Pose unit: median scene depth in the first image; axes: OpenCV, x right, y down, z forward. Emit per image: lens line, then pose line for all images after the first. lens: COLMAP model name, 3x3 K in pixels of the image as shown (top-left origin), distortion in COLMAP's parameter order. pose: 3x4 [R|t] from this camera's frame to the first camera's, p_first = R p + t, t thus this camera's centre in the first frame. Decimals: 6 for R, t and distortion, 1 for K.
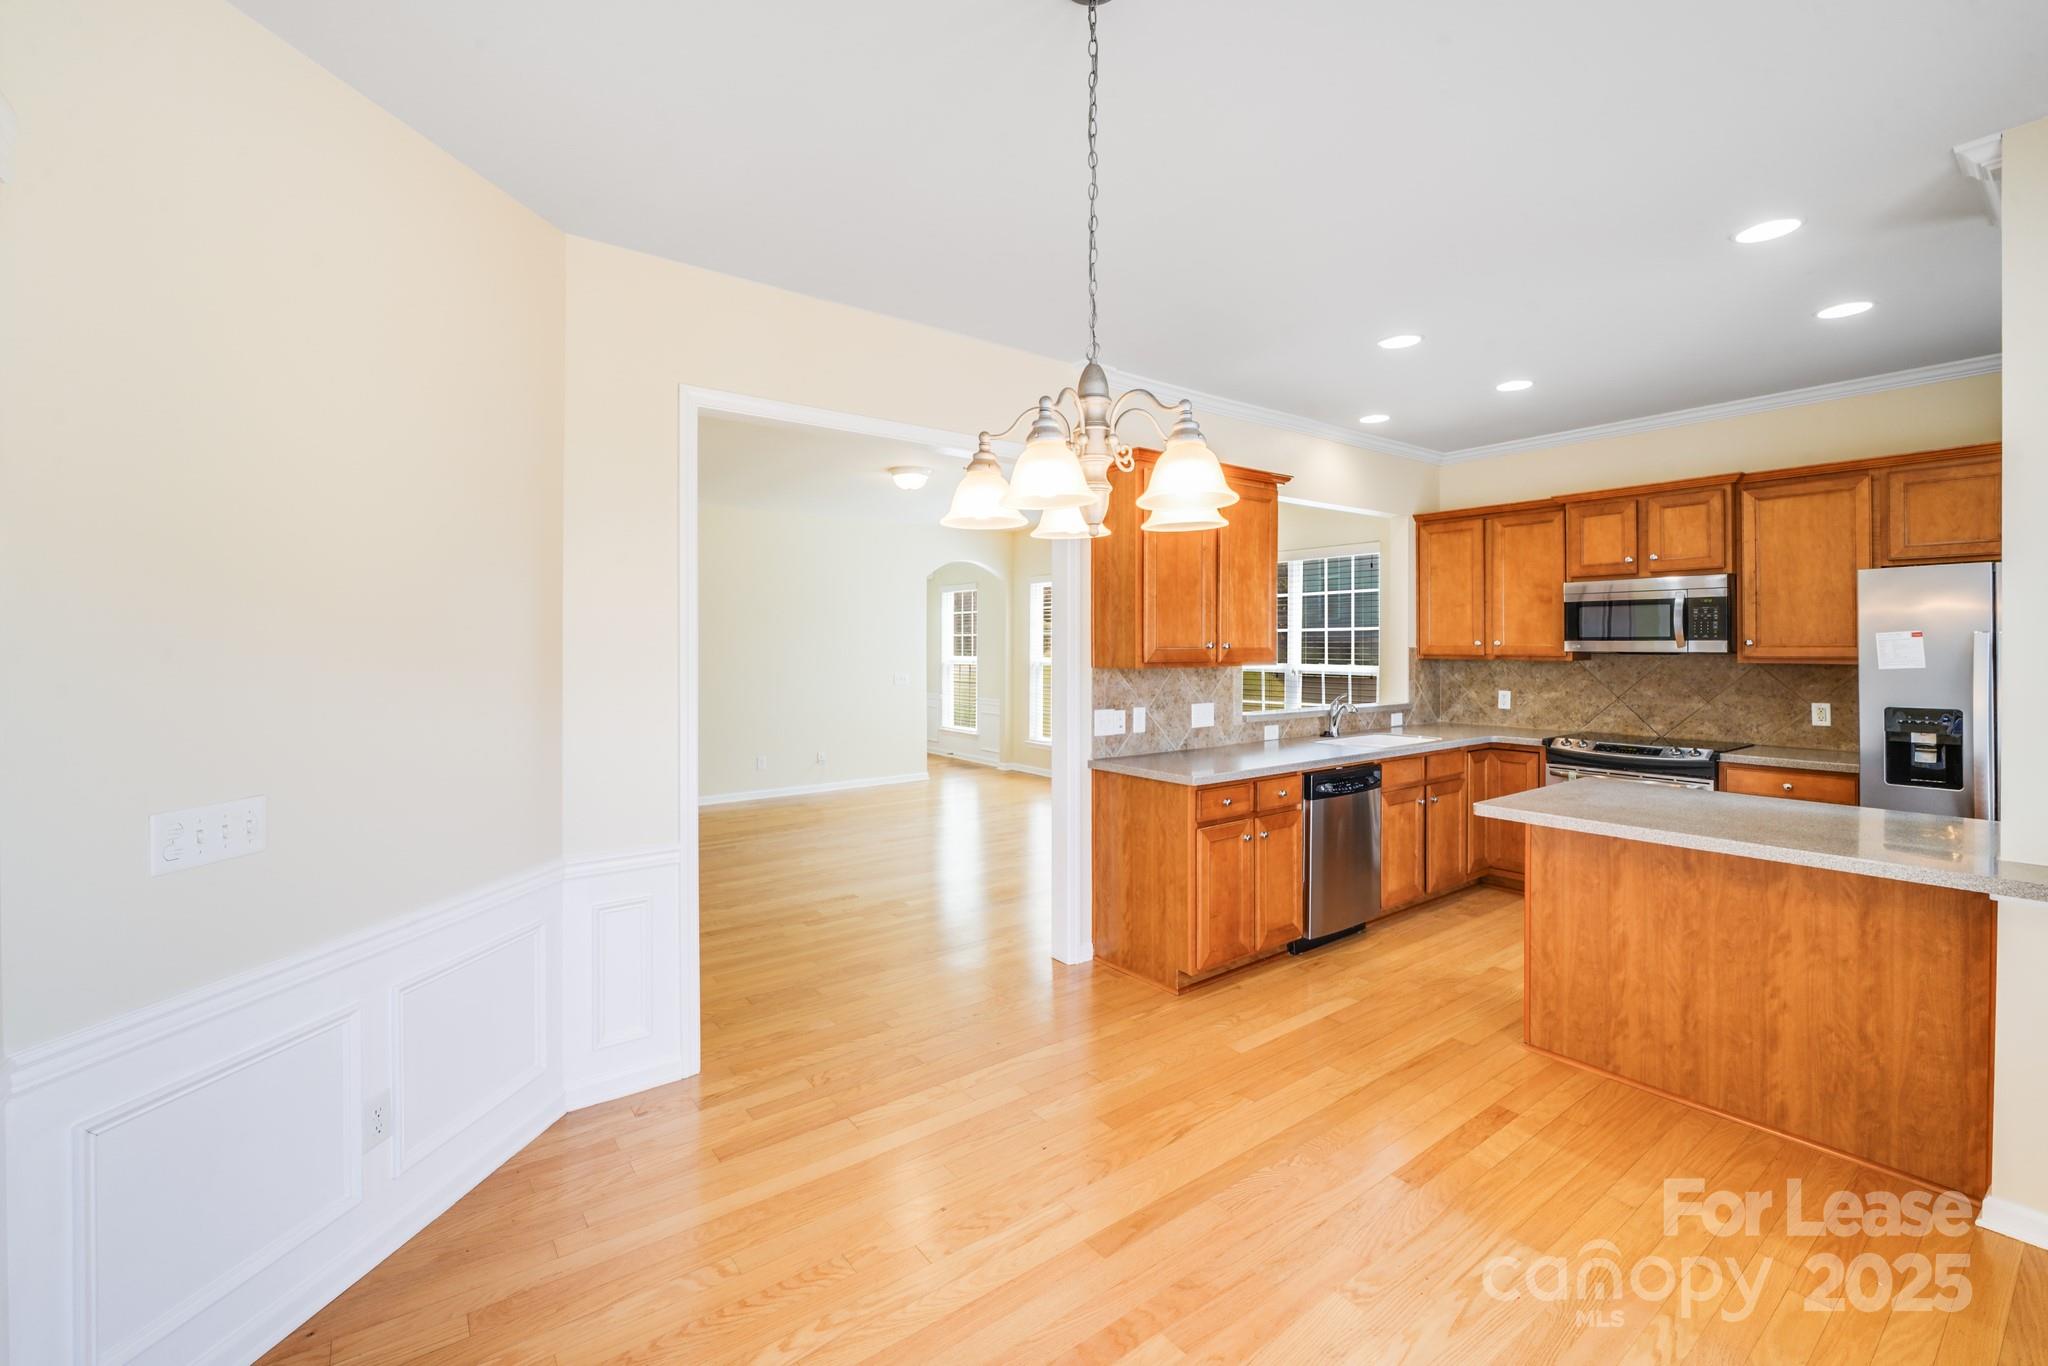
lens RADIAL K [[843.0, 0, 1009.5], [0, 843.0, 664.3], [0, 0, 1]] dist [-0.003789, -0.003449]
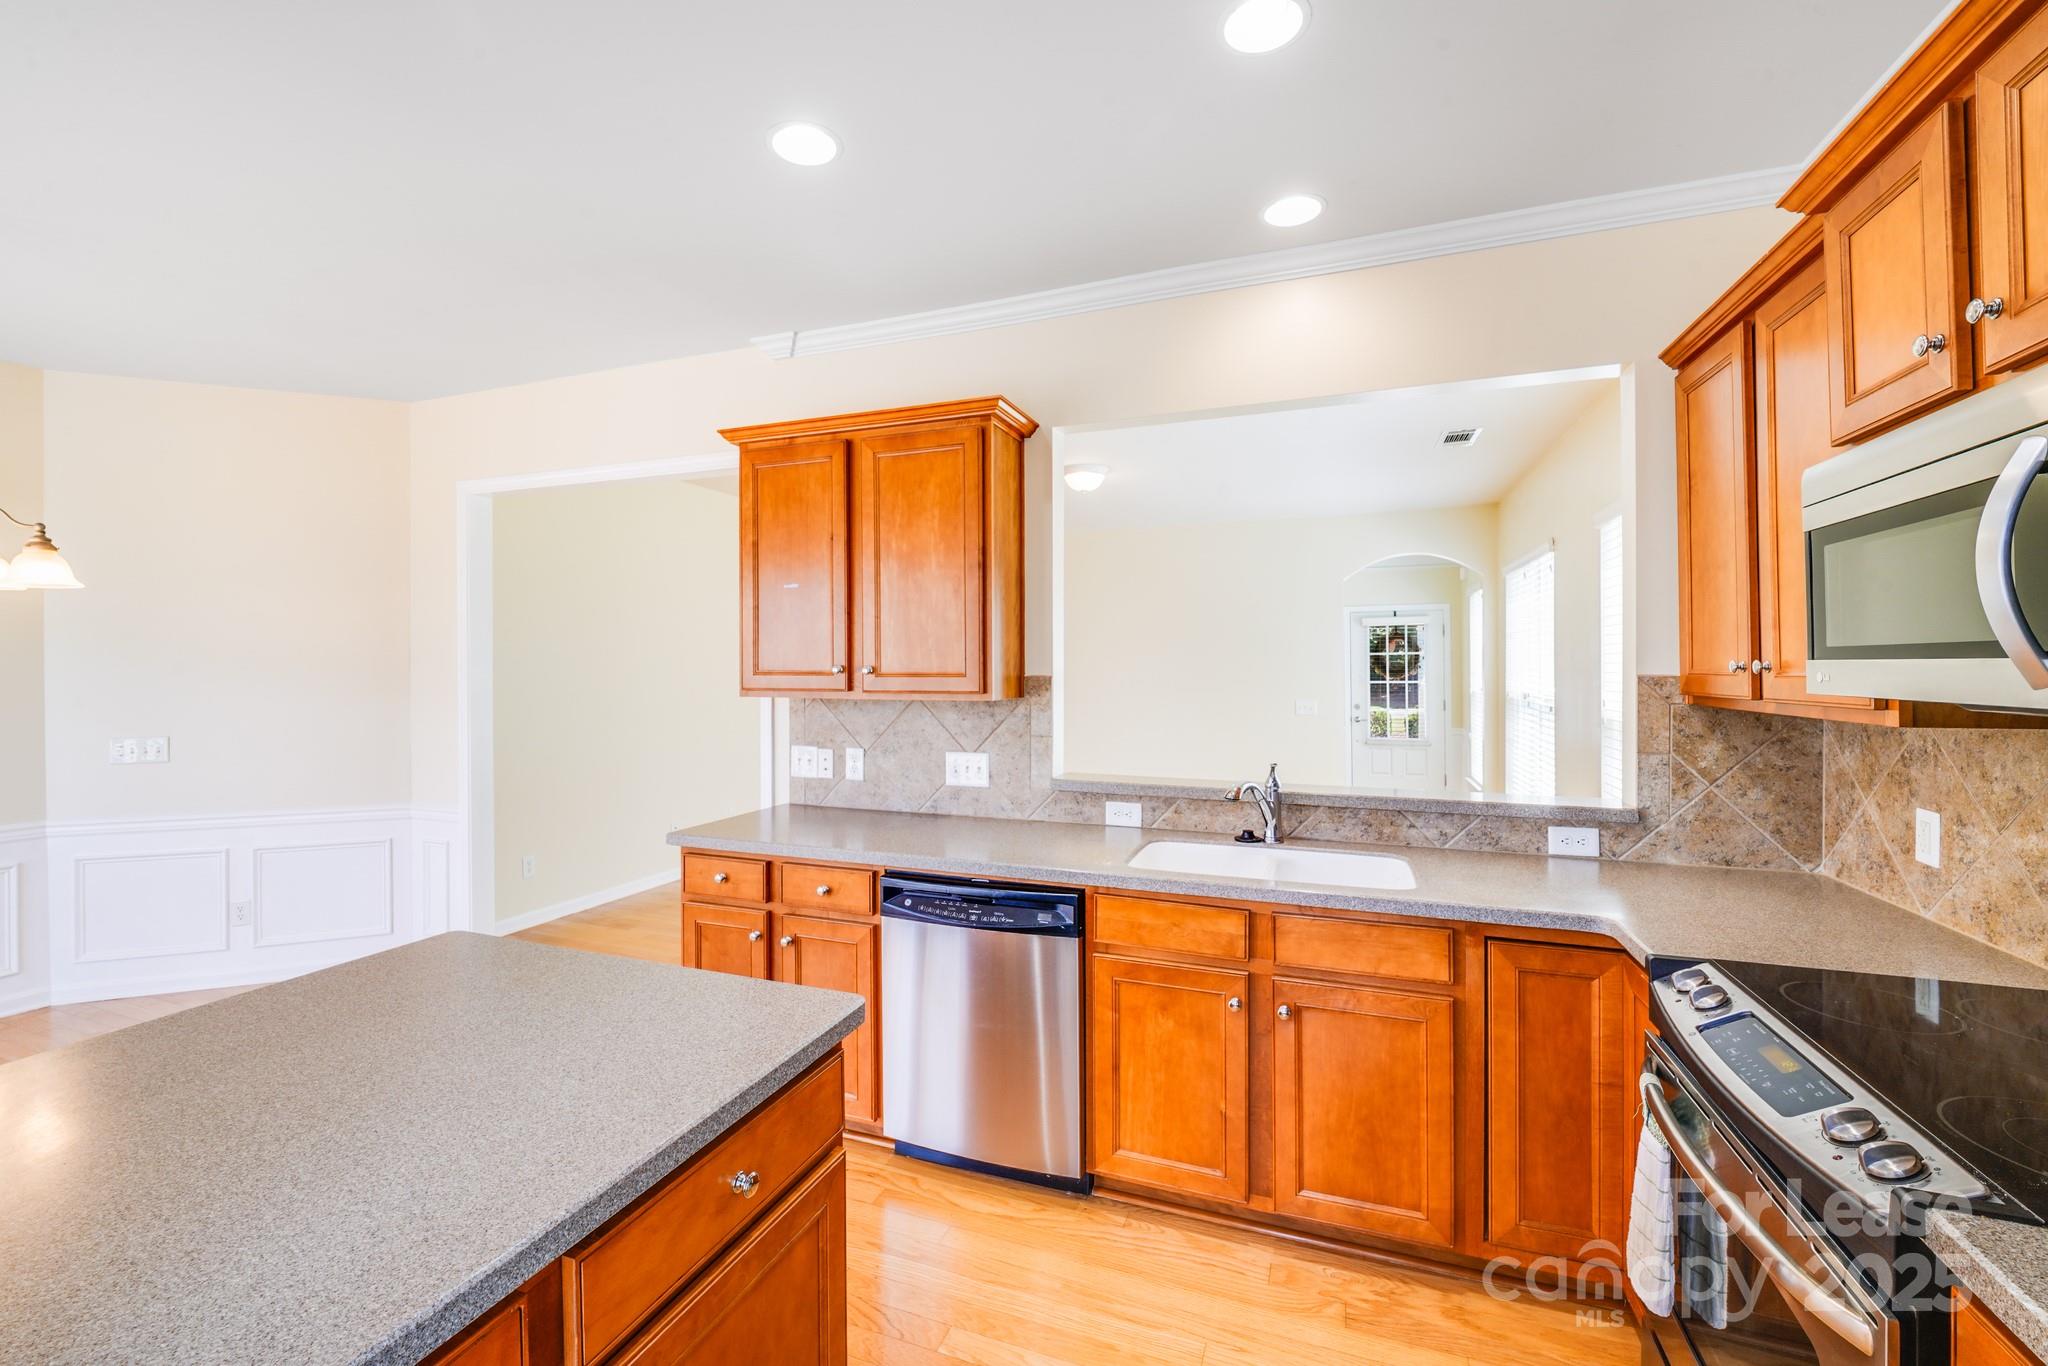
lens RADIAL K [[839.8, 0, 1021.3], [0, 839.8, 696.0], [0, 0, 1]] dist [0.004037, -0.009801]
pose [[0.544888, 0.030641, -0.837949, 0.862583], [-0.018979, 0.999527, 0.024208, -0.018633], [0.838294, 0.002713, 0.545212, 0.683414]]
